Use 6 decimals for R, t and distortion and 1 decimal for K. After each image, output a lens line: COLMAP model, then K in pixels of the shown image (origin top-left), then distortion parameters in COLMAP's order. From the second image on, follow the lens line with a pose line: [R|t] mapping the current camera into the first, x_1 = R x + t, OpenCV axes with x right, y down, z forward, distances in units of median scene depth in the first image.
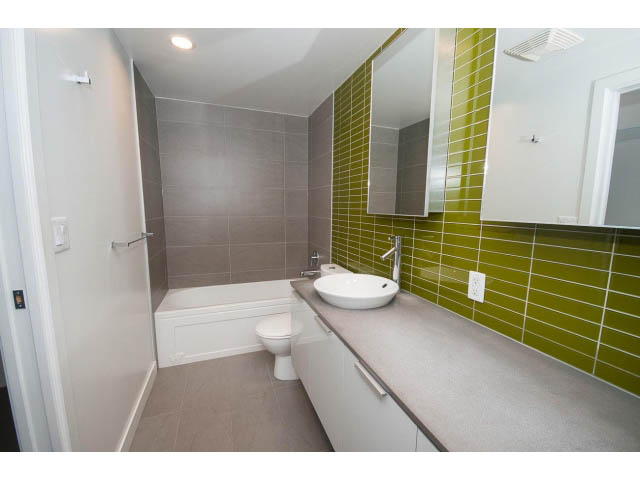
lens RADIAL K [[270.0, 0, 320.0], [0, 270.0, 240.0], [0, 0, 1]] dist [0.000440, -0.011102]
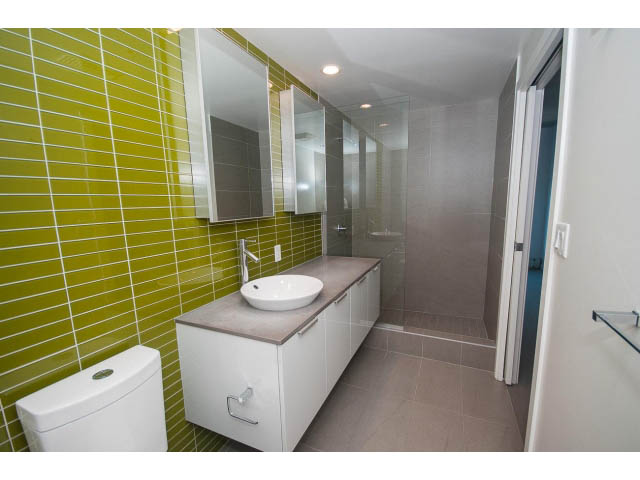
lens RADIAL K [[270.0, 0, 320.0], [0, 270.0, 240.0], [0, 0, 1]] dist [0.000440, -0.011102]
pose [[-0.683577, -0.090883, 0.724198, -0.860931], [0.111244, 0.967652, 0.226439, -0.275077], [-0.721351, 0.235351, -0.651355, 1.891346]]
